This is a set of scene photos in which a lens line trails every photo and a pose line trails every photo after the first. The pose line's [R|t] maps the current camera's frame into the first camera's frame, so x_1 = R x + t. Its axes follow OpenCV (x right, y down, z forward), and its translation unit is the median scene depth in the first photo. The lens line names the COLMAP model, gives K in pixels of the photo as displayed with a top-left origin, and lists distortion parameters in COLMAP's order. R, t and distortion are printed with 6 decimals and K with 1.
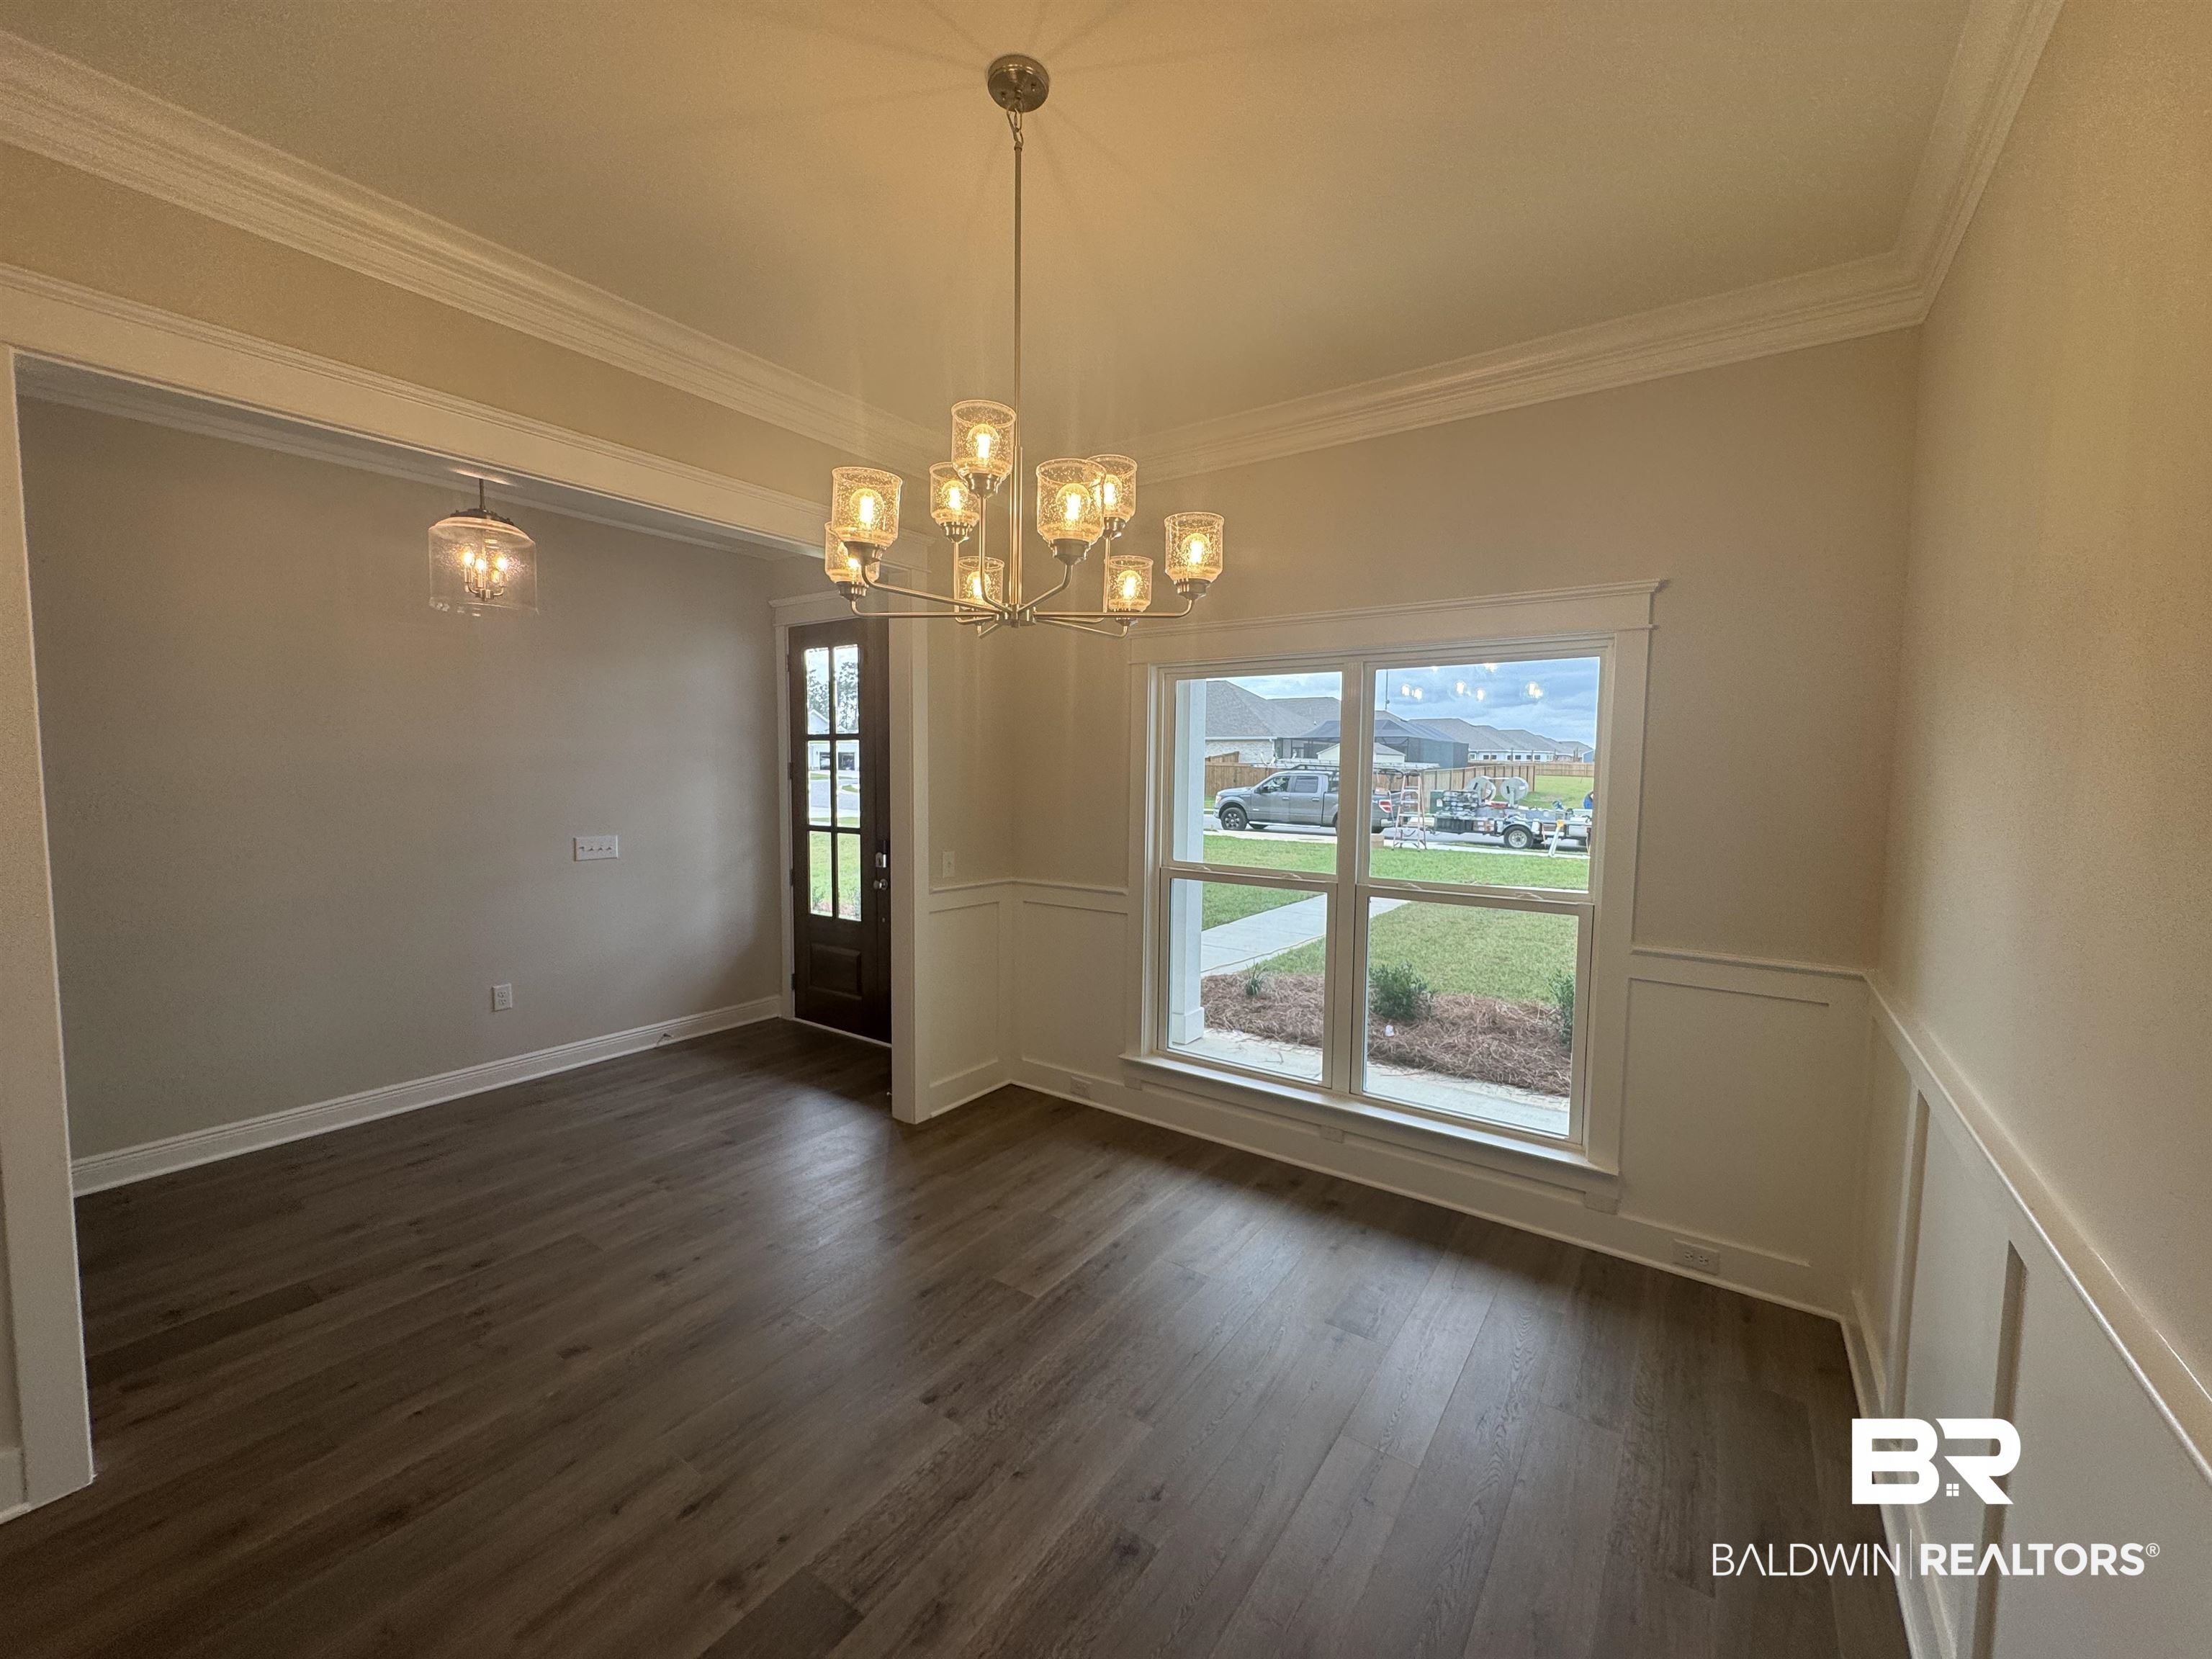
lens RADIAL K [[872.4, 0, 1106.0], [0, 872.4, 829.5], [0, 0, 1]] dist [-0.001335, -0.000111]
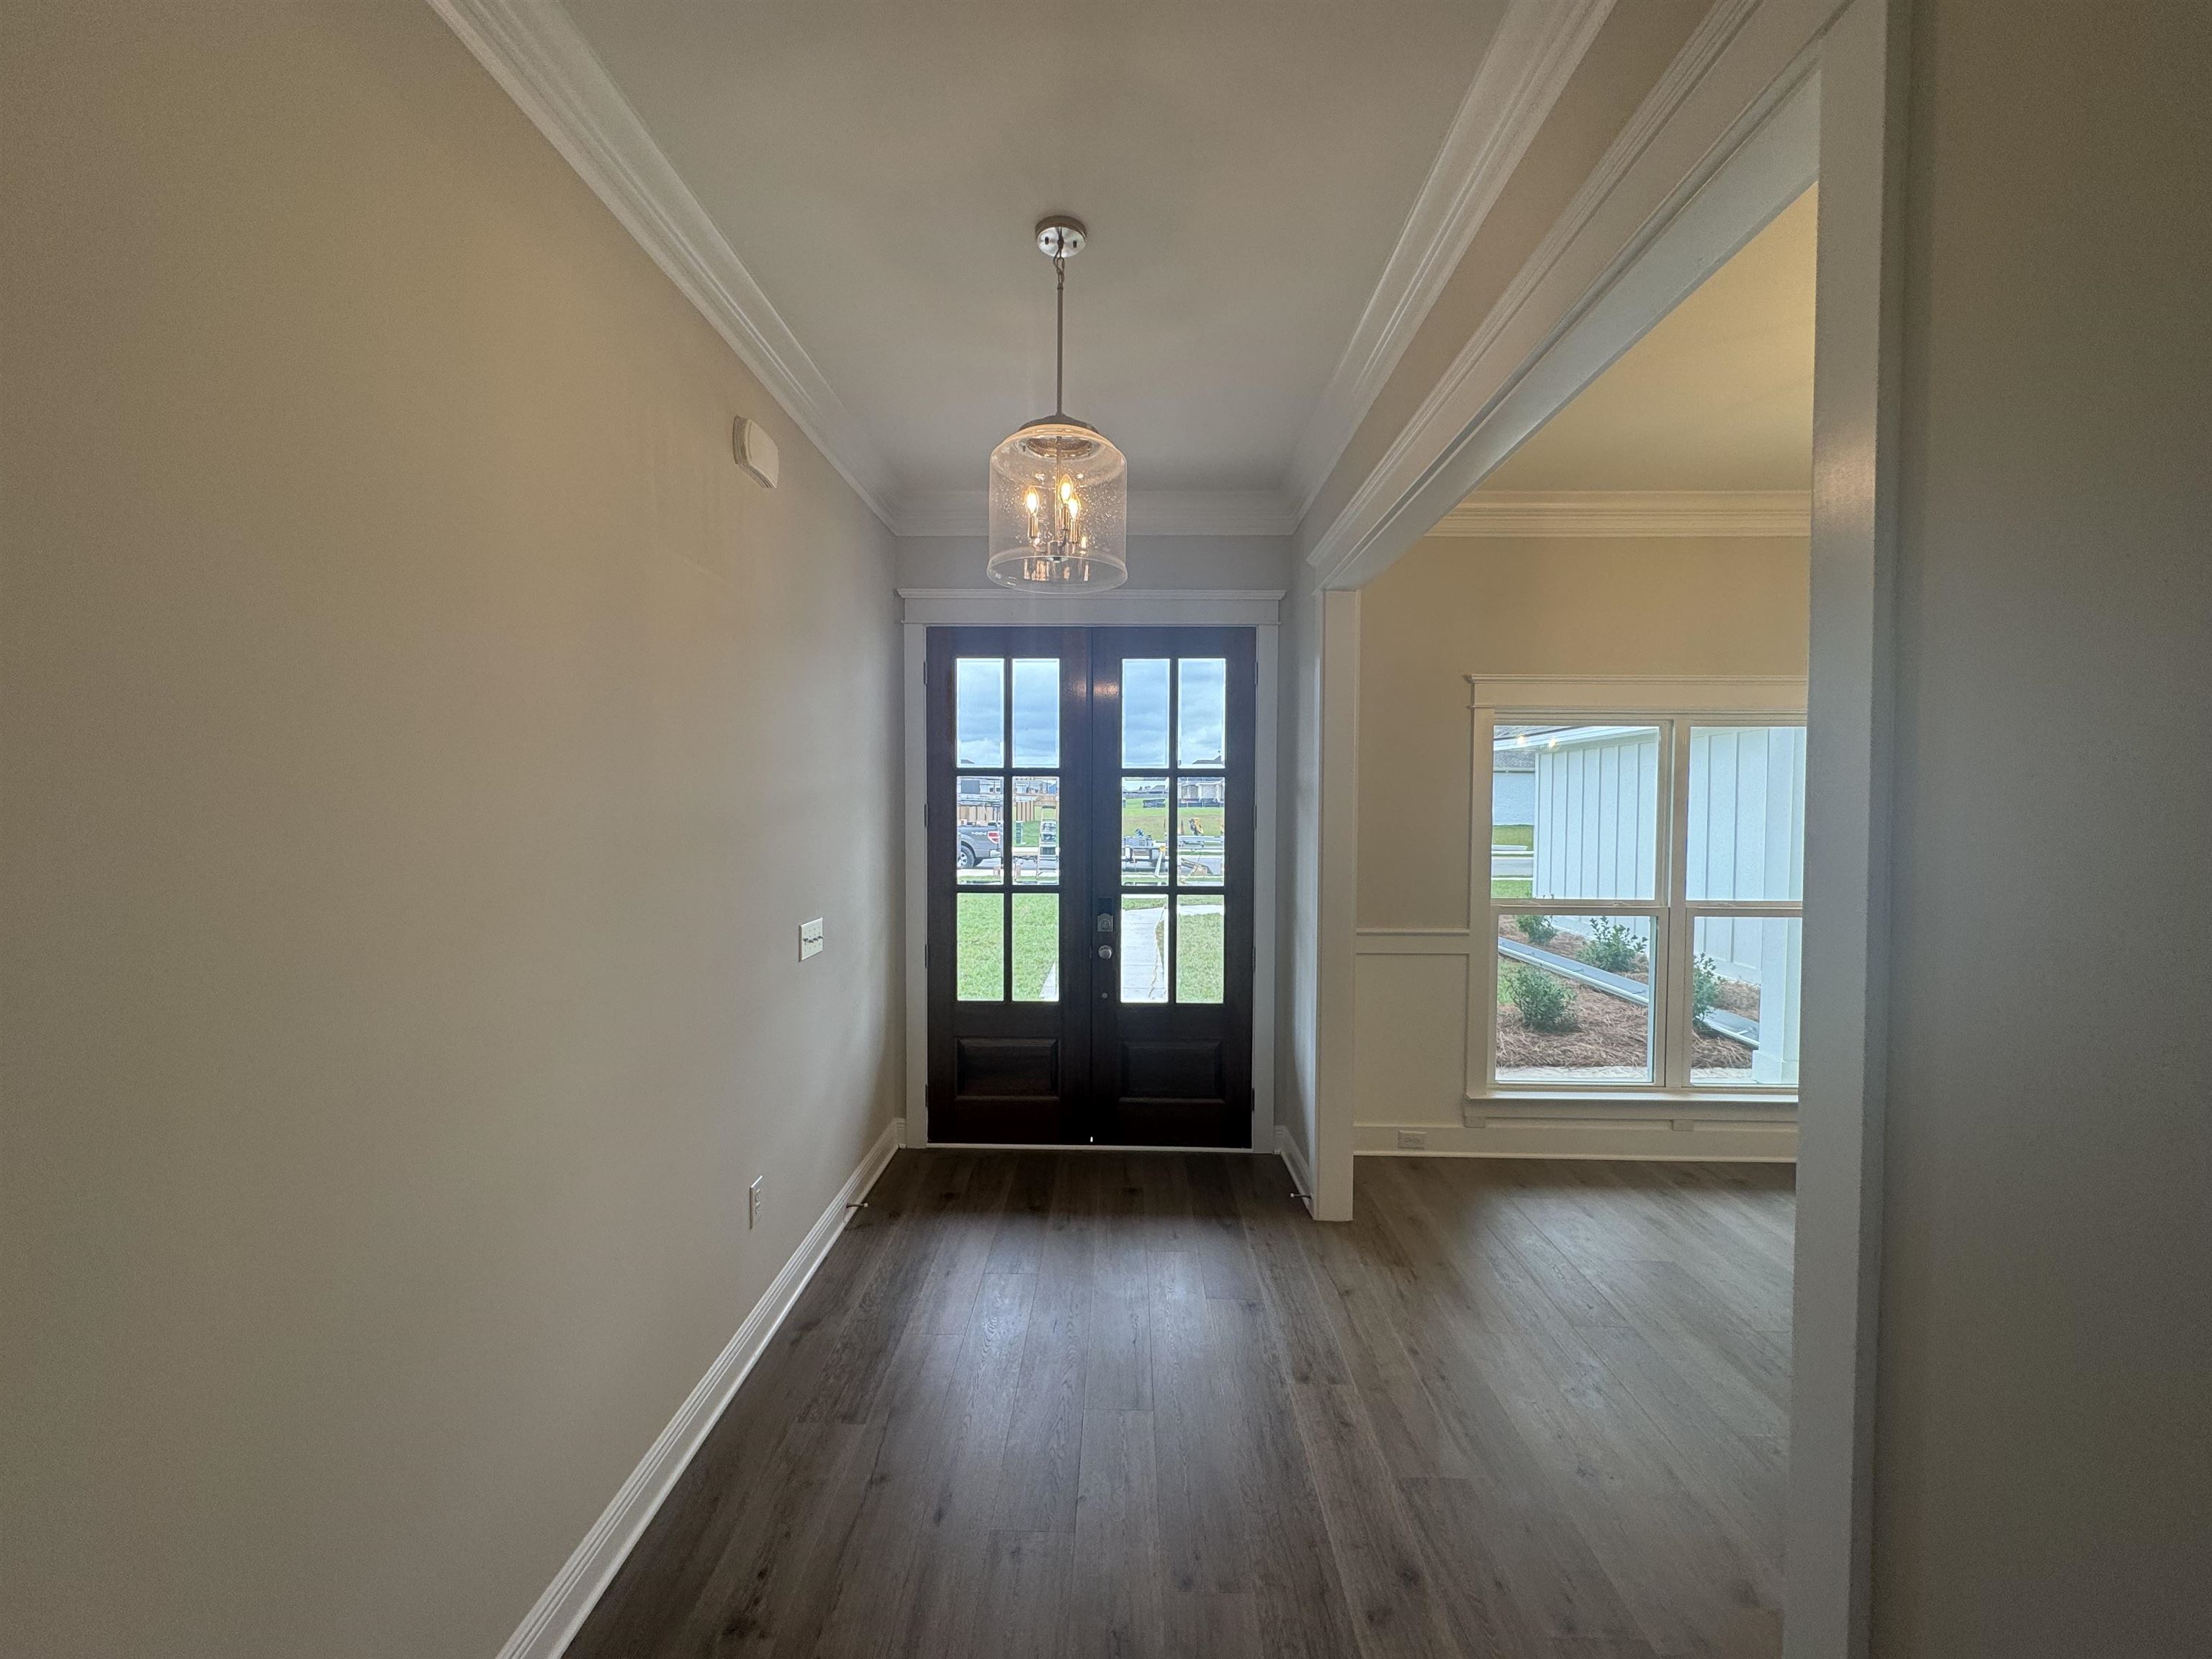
lens RADIAL K [[872.4, 0, 1106.0], [0, 872.4, 829.5], [0, 0, 1]] dist [-0.001335, -0.000111]
pose [[0.833862, -0.022872, 0.551499, -0.690467], [0.041356, 0.998922, -0.021101, -0.034427], [-0.550421, 0.040403, 0.833909, 0.302027]]
